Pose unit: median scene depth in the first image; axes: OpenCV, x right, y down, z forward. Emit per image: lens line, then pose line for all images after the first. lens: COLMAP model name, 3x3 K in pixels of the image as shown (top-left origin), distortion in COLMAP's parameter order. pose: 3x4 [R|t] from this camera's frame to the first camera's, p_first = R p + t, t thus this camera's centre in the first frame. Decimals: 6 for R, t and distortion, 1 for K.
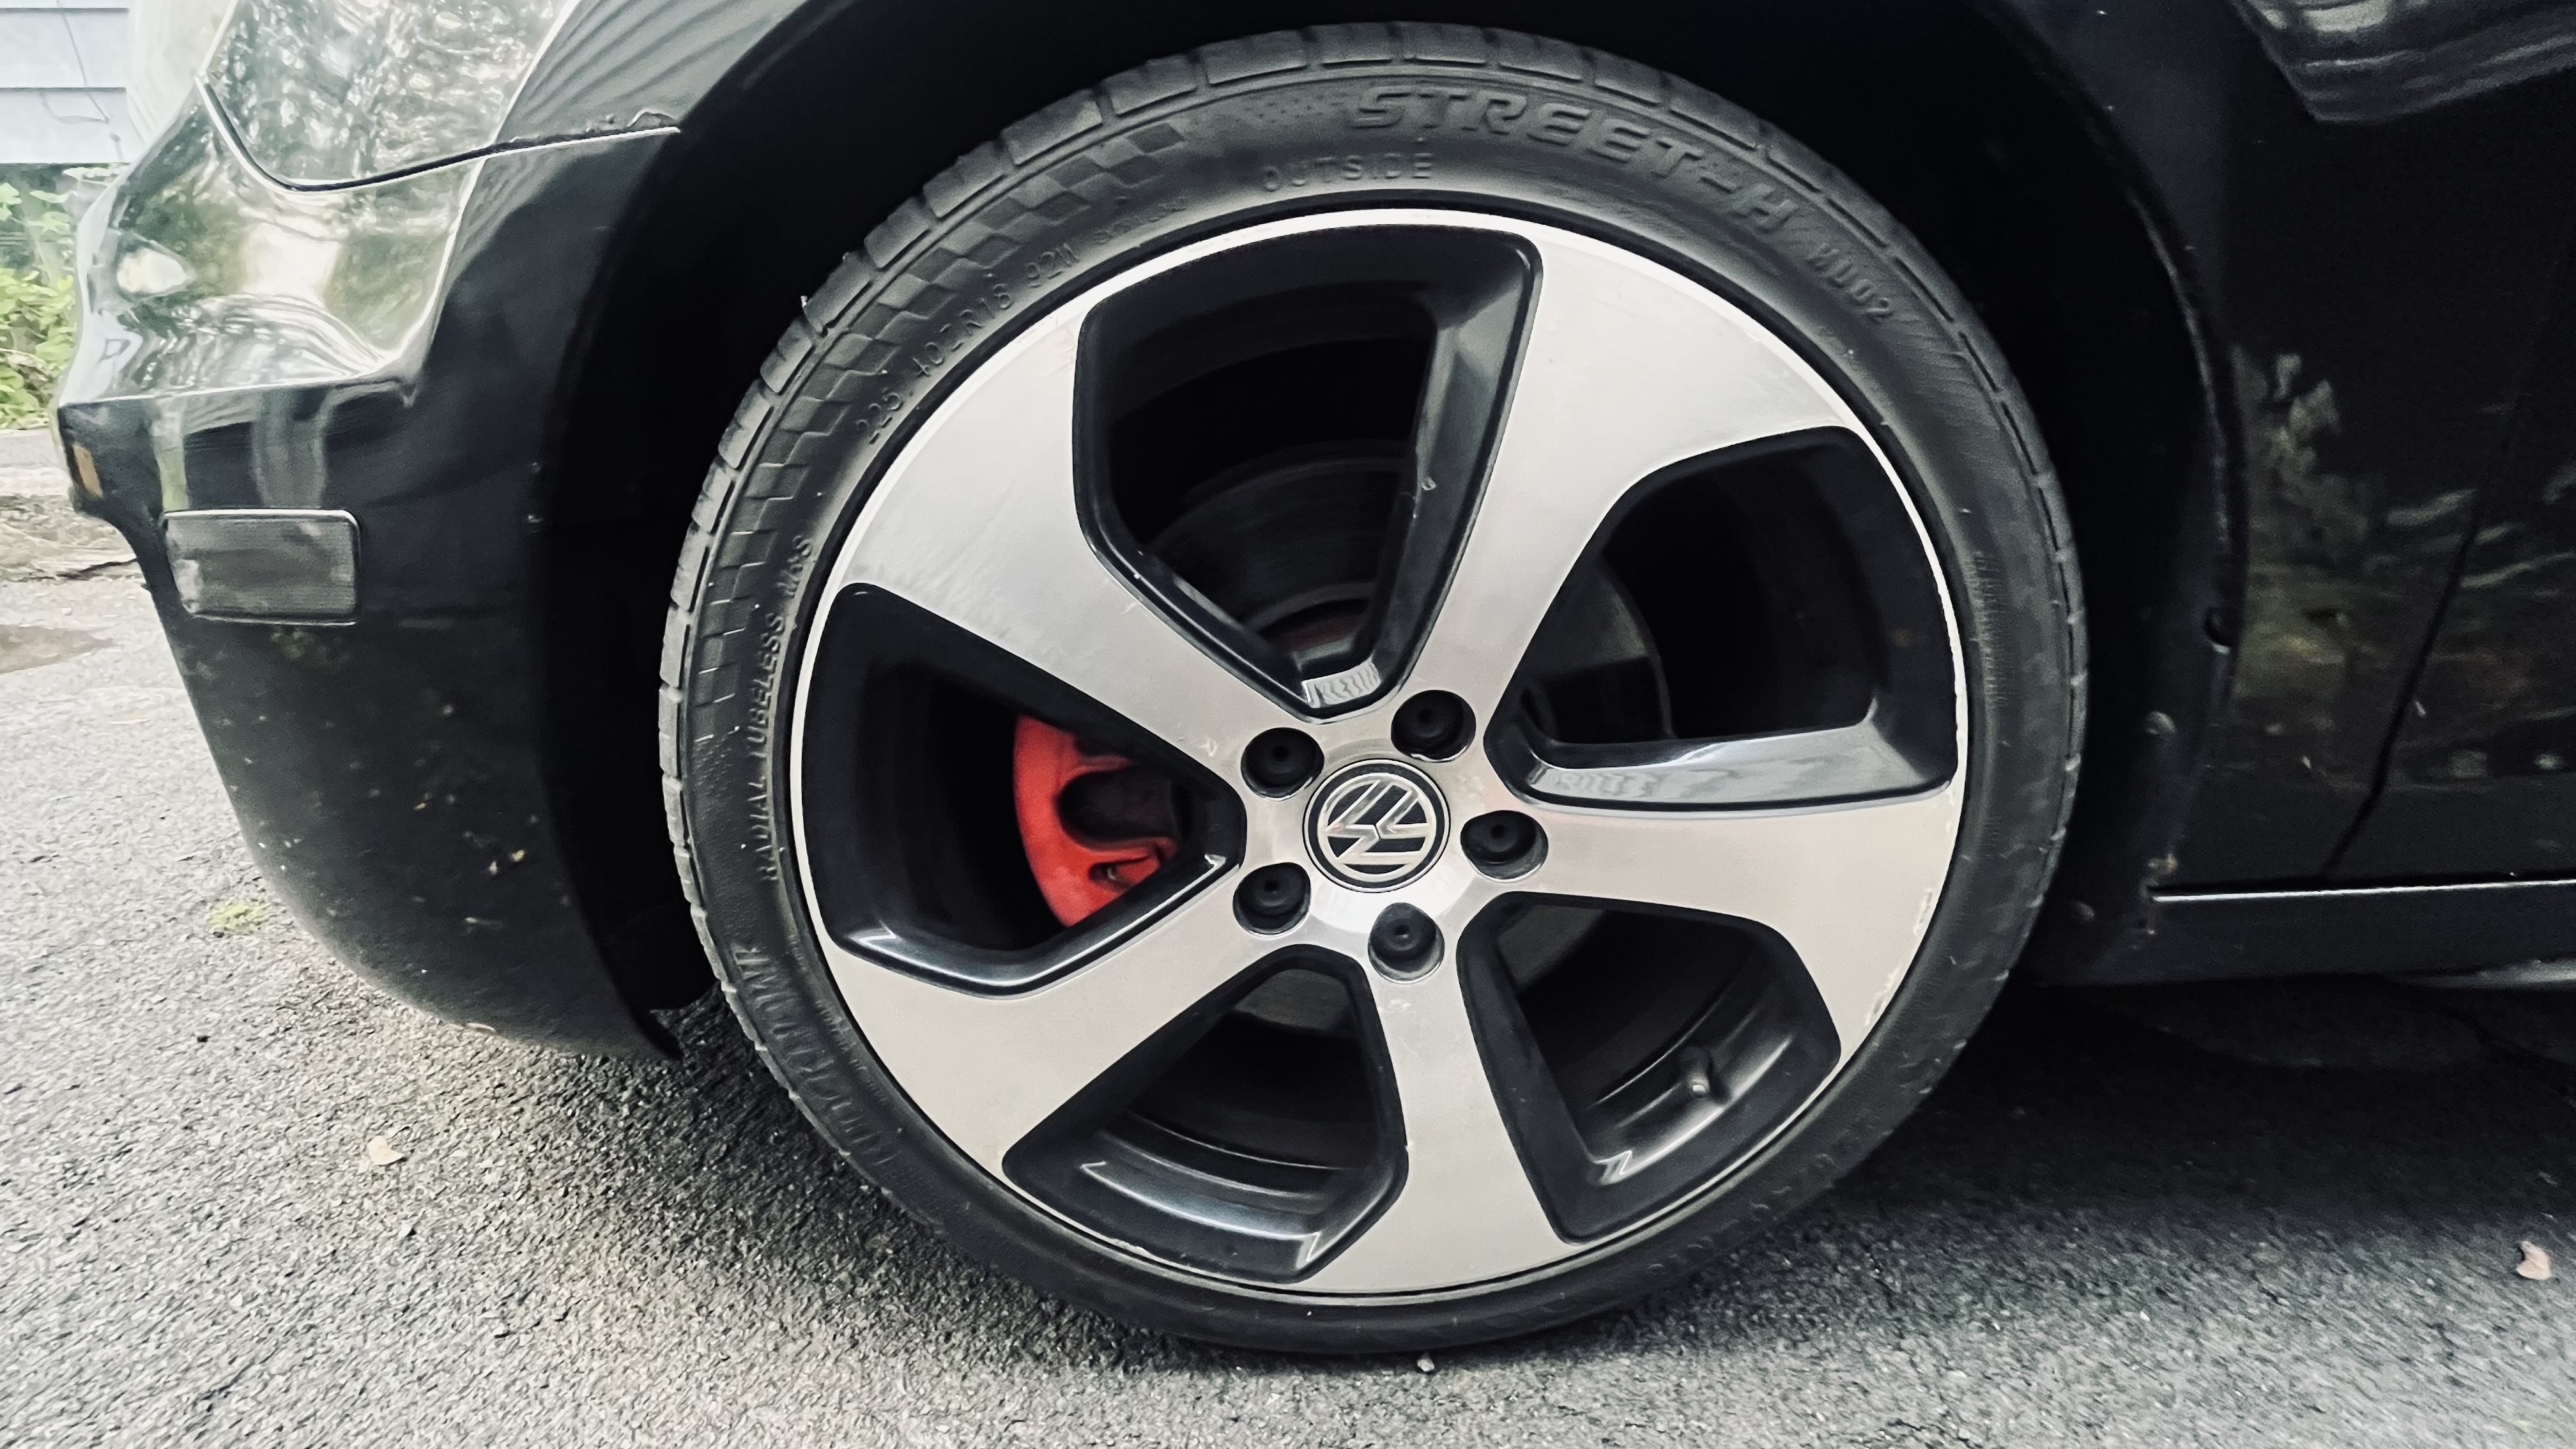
lens RADIAL K [[1053.1, 0, 1287.1], [0, 1053.1, 709.5], [0, 0, 1]] dist [-0.006057, 0.000709]
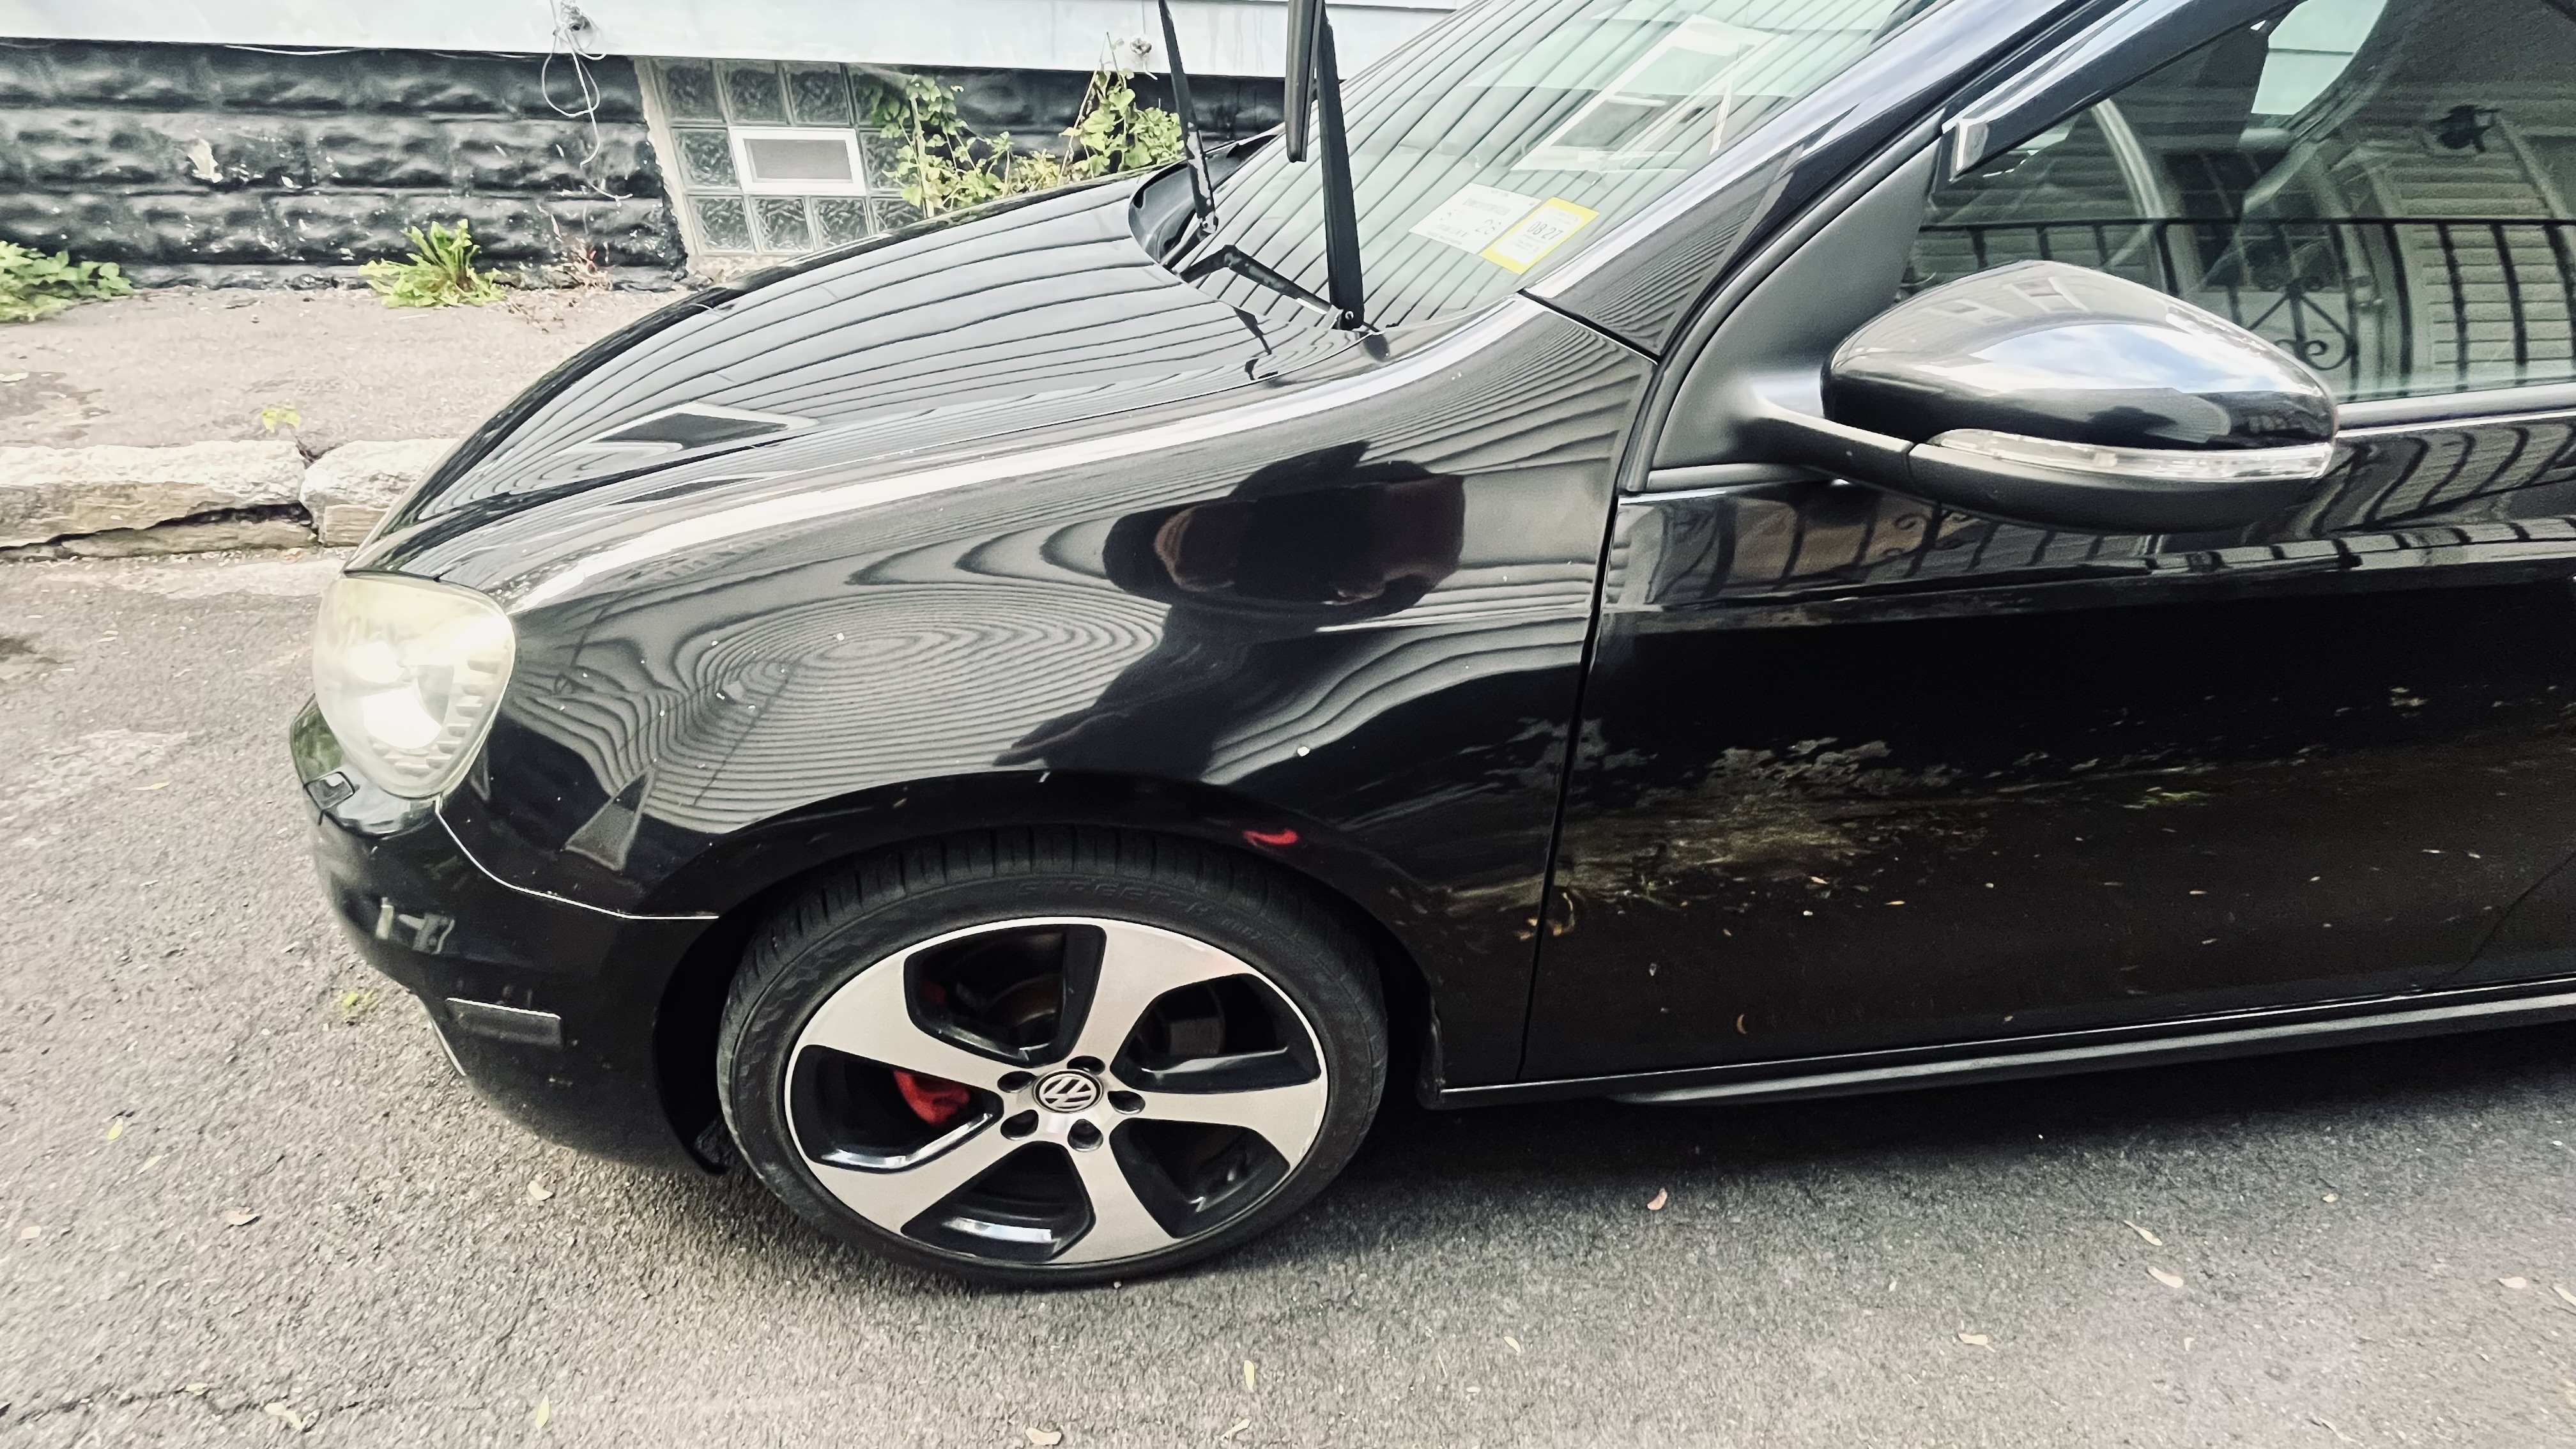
lens RADIAL K [[1053.1, 0, 1287.1], [0, 1053.1, 709.5], [0, 0, 1]] dist [-0.006057, 0.000709]
pose [[0.995429, -0.016028, 0.094151, 0.304005], [-0.005934, 0.973534, 0.228466, -1.017822], [-0.095321, -0.227980, 0.968989, -0.838209]]
